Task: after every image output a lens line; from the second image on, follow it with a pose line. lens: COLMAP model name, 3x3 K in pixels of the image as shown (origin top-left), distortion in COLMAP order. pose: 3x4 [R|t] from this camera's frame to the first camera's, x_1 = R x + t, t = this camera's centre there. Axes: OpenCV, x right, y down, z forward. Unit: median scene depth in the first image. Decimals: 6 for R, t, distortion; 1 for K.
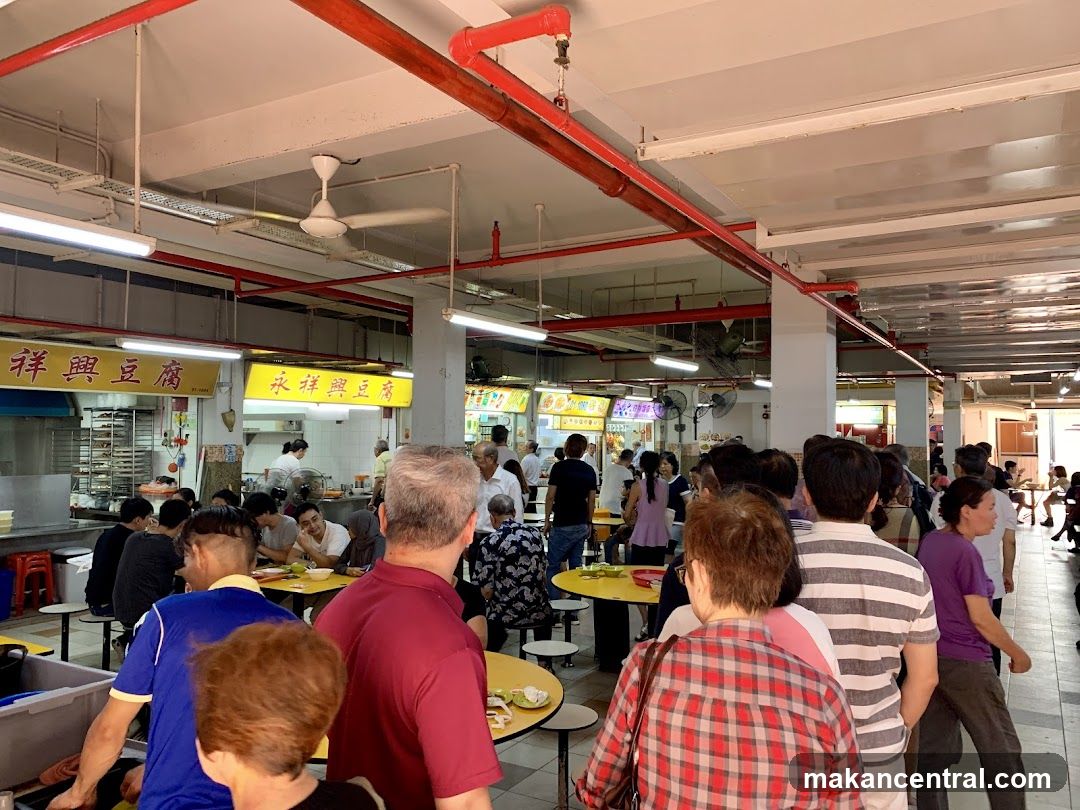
lens RADIAL K [[846.2, 0, 540.5], [0, 846.2, 405.2], [0, 0, 1]] dist [0.010019, 0.012225]
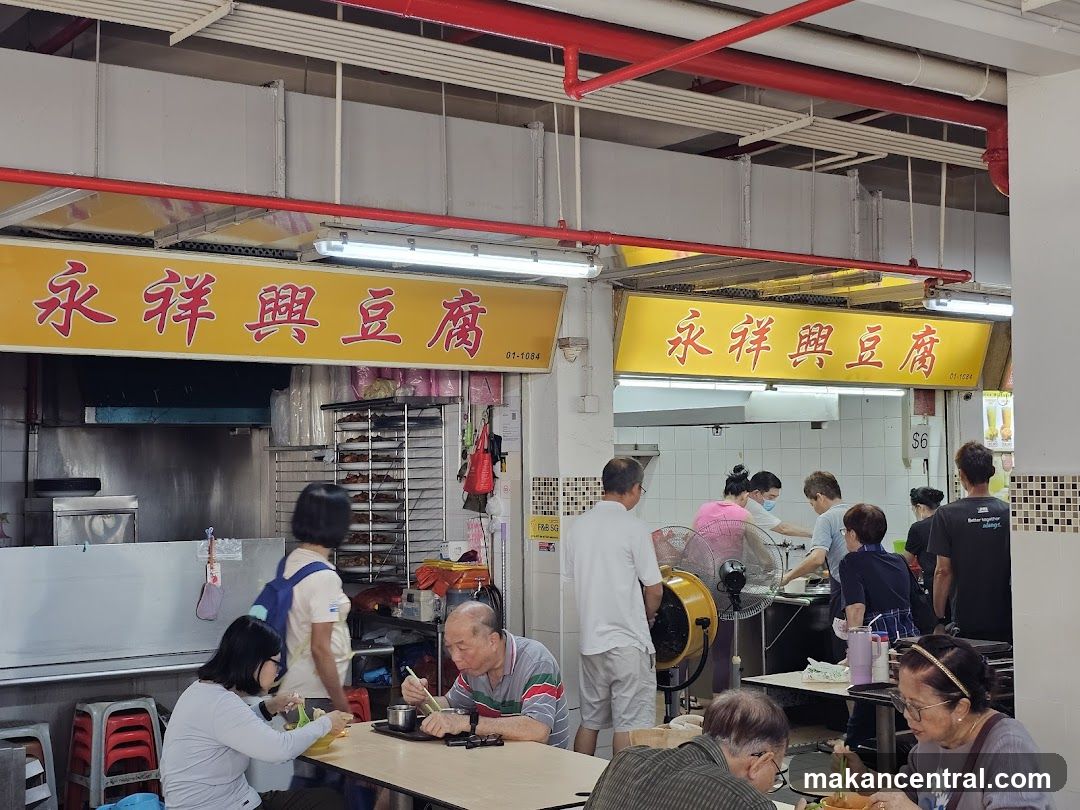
lens RADIAL K [[1488.4, 0, 542.6], [0, 1488.4, 404.1], [0, 0, 1]] dist [0.138377, 0.000000]
pose [[0.918005, -0.034874, -0.395033, -0.067912], [0.031345, 0.999390, -0.015385, 0.021224], [0.395328, 0.001742, 0.918538, 0.247555]]
